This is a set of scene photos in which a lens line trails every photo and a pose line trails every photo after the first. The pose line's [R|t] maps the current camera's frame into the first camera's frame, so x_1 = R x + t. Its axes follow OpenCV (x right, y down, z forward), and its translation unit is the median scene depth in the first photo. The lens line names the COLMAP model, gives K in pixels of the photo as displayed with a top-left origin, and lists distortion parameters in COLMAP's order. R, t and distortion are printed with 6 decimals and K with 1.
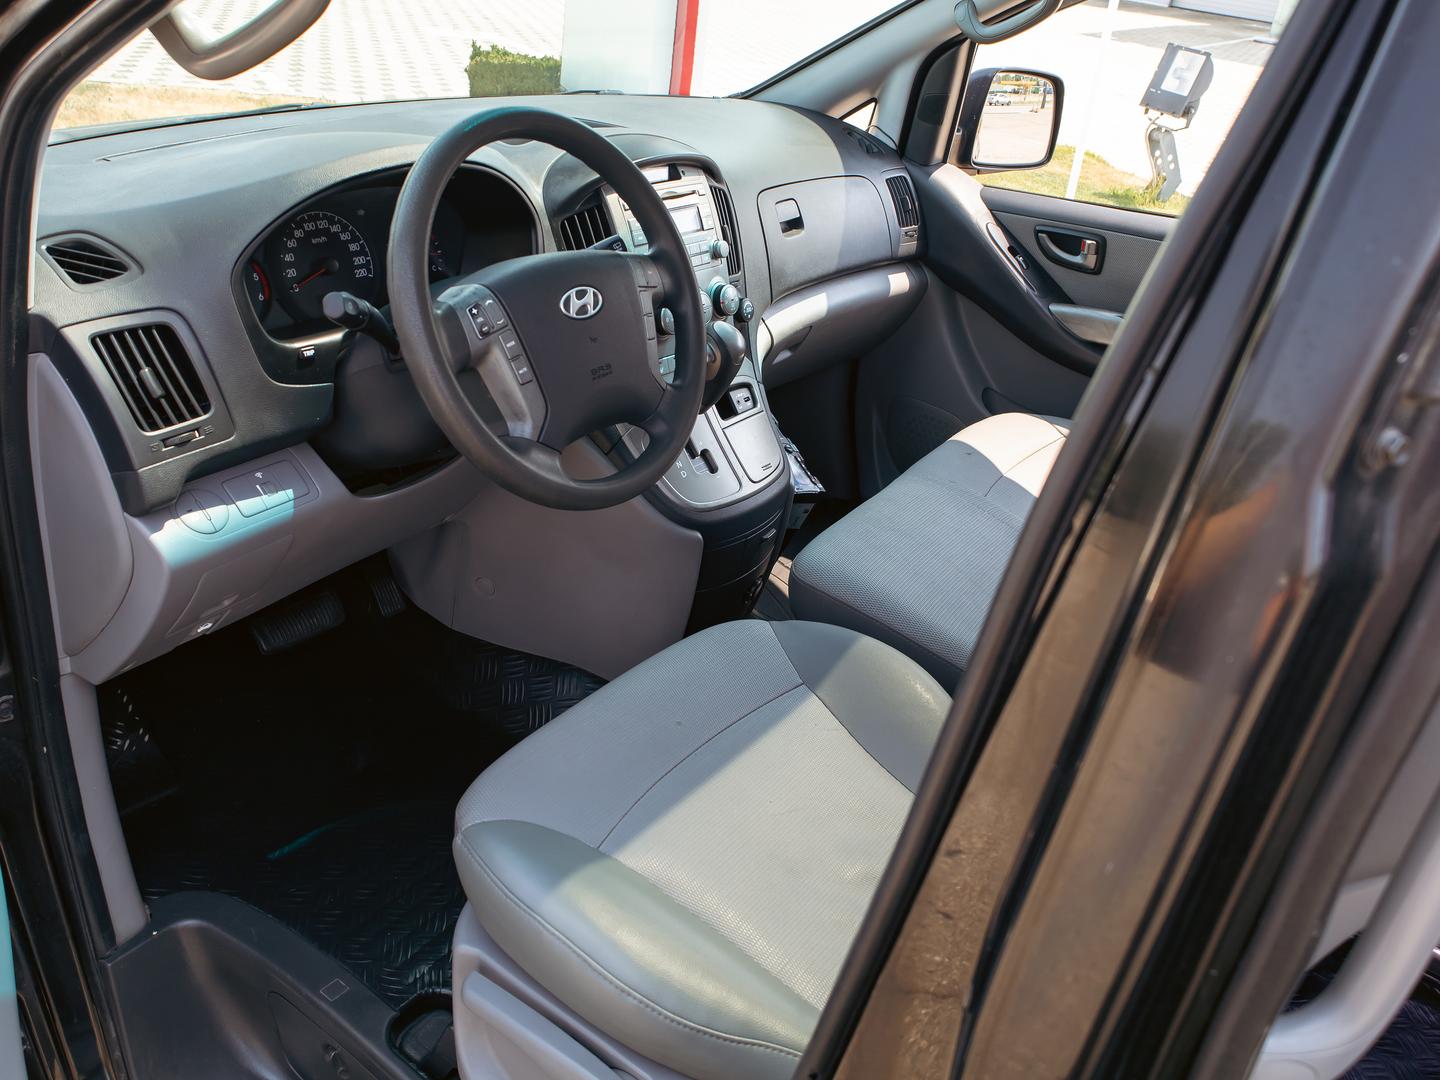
lens RADIAL K [[1233.1, 0, 727.3], [0, 1233.1, 514.4], [0, 0, 1]] dist [-0.006263, -0.002522]
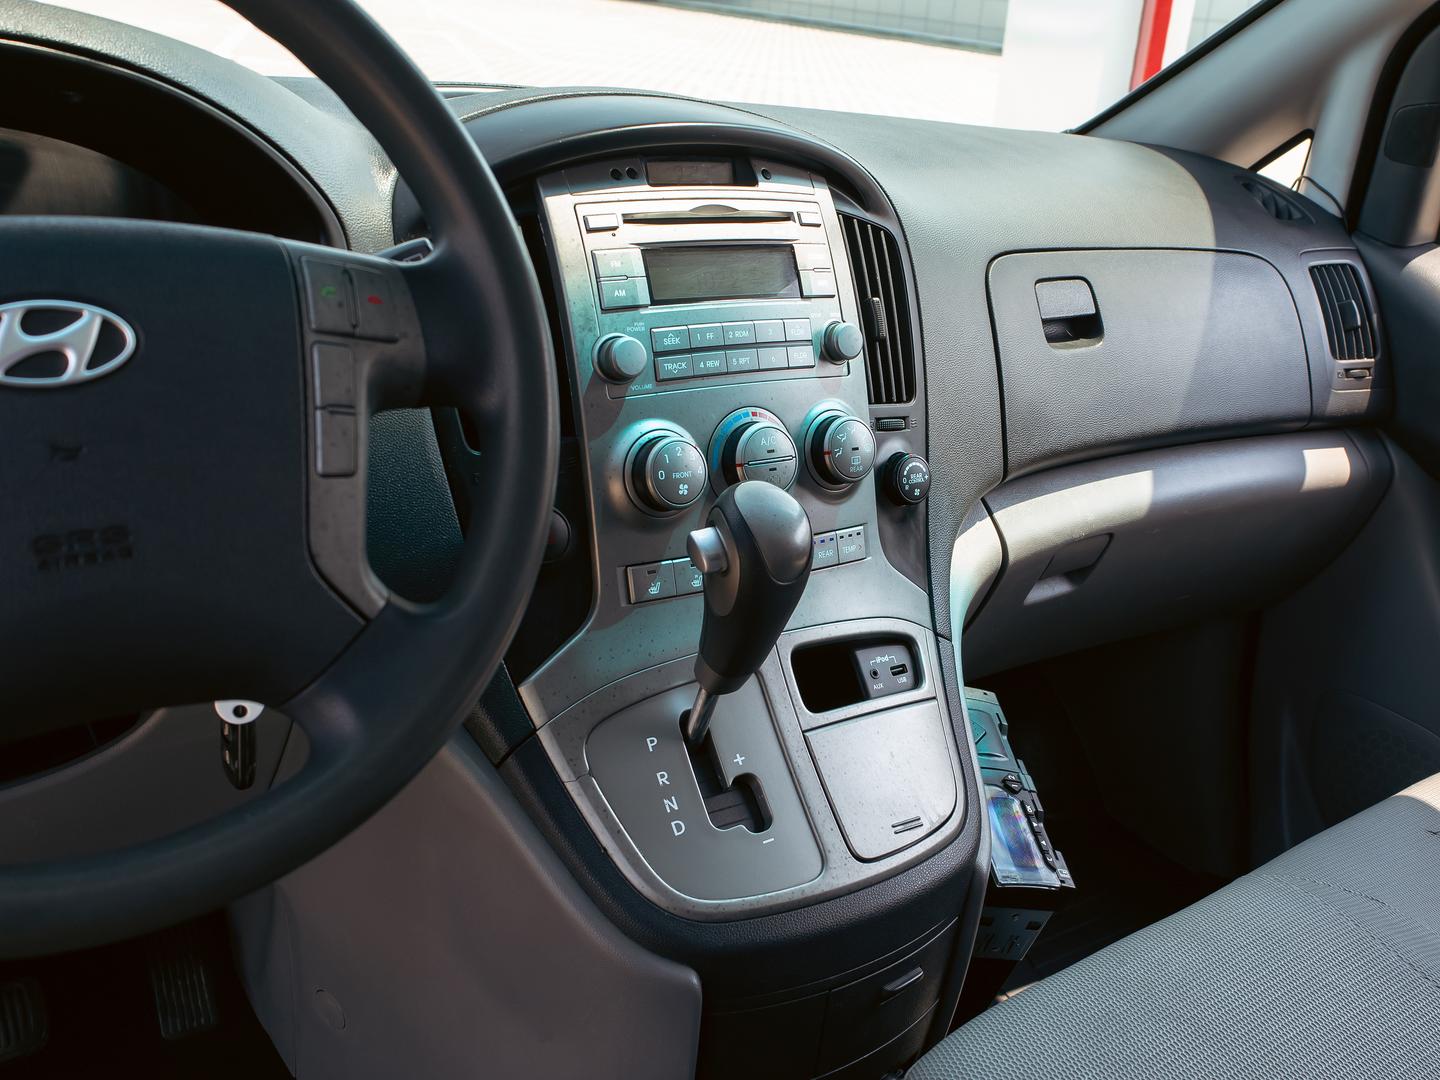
lens RADIAL K [[1556.3, 0, 790.9], [0, 1556.3, 563.7], [0, 0, 1]] dist [-0.006724, 0.010617]
pose [[0.958498, 0.065521, -0.277468, 0.133907], [-0.106476, 0.985081, -0.135200, -0.048764], [0.264470, 0.159133, 0.951174, 0.425485]]
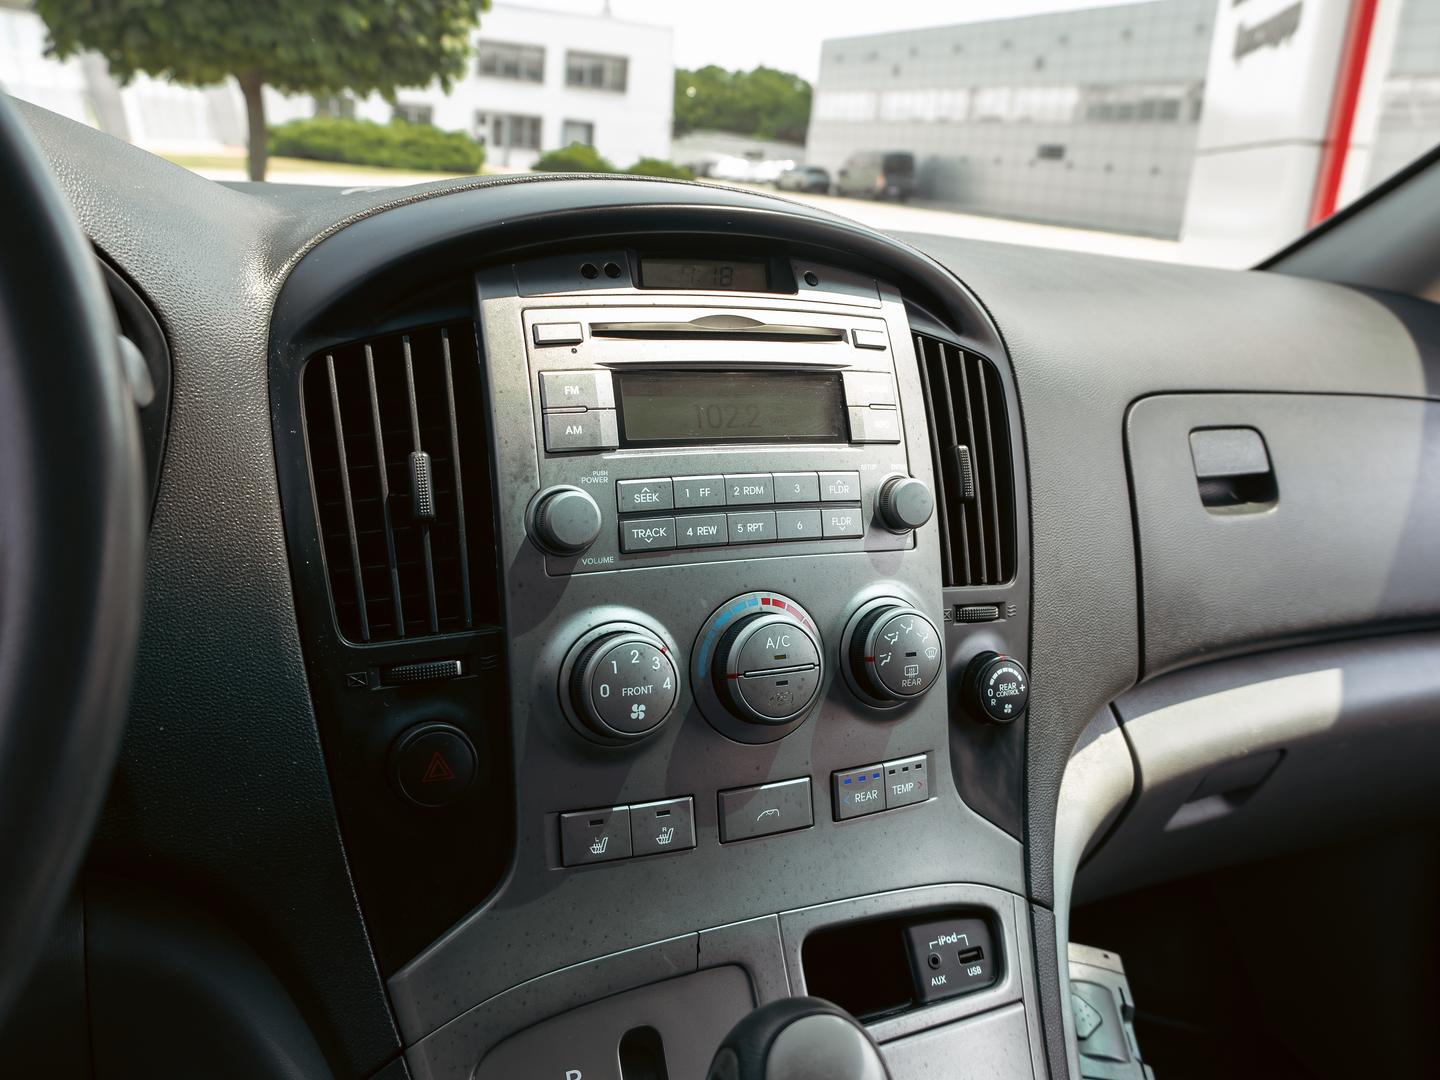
lens RADIAL K [[1233.1, 0, 727.3], [0, 1233.1, 514.4], [0, 0, 1]] dist [-0.006263, -0.002522]
pose [[0.875356, 0.076205, -0.477435, 0.106312], [-0.194644, 0.959484, -0.203725, -0.125076], [0.442567, 0.271262, 0.854723, 0.646401]]
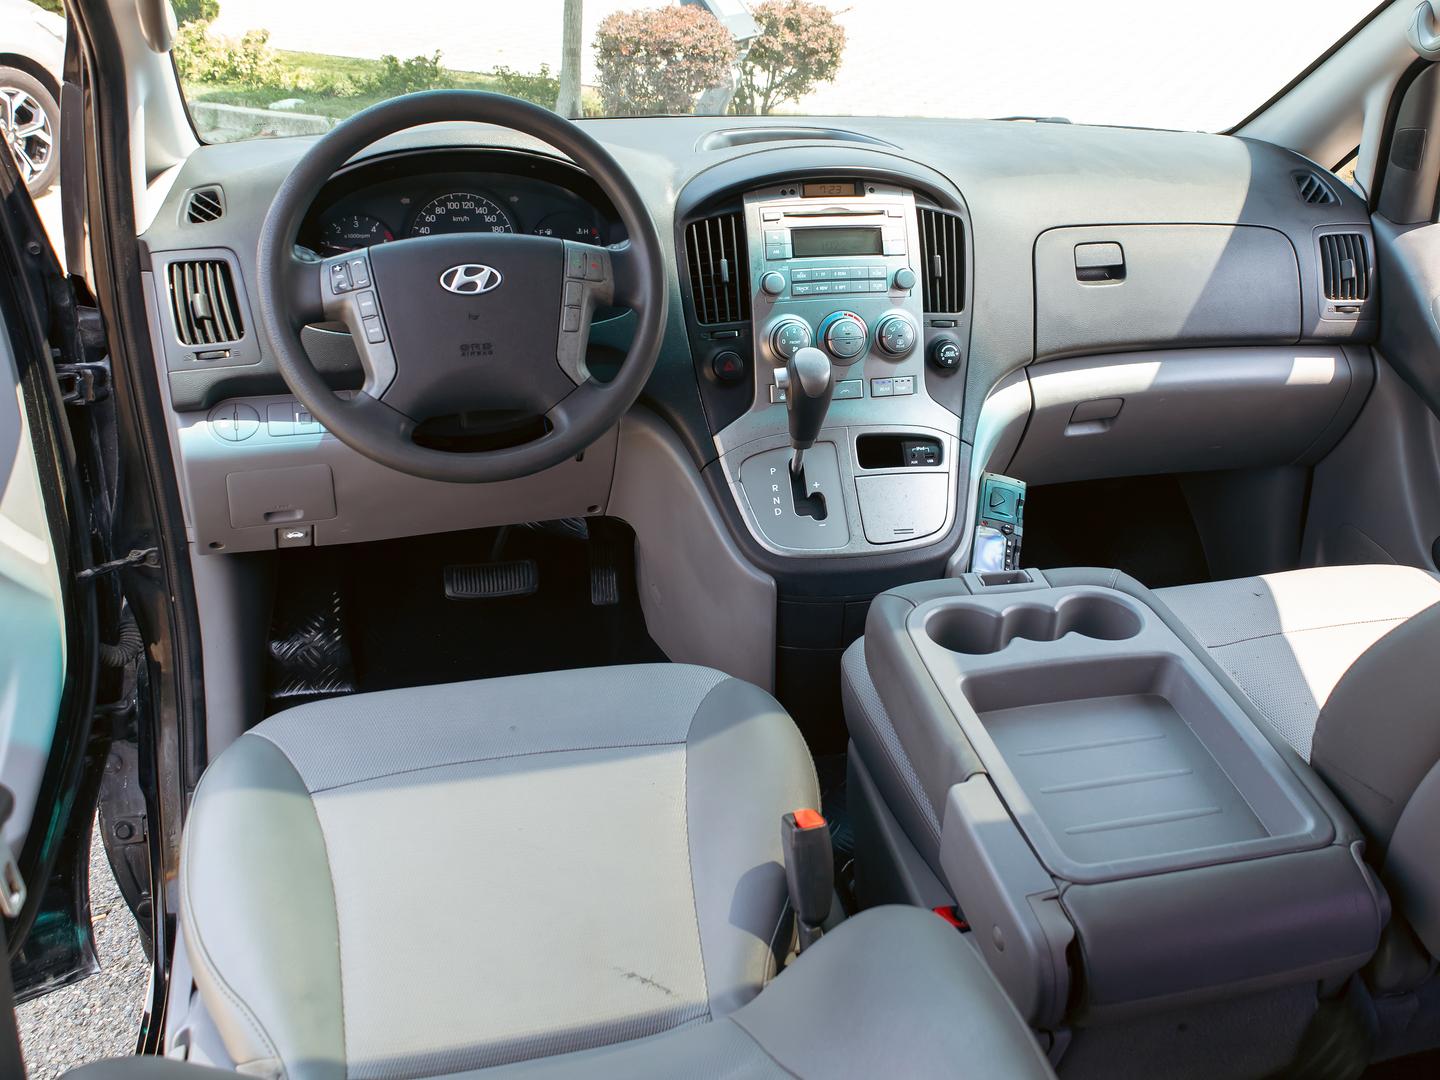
lens RADIAL K [[1361.8, 0, 810.3], [0, 1361.8, 512.4], [0, 0, 1]] dist [0.013731, 0.001058]
pose [[0.767277, 0.195400, -0.610823, 0.535025], [-0.242849, 0.970050, 0.005265, -0.038706], [0.593557, 0.144298, 0.791750, 0.198111]]
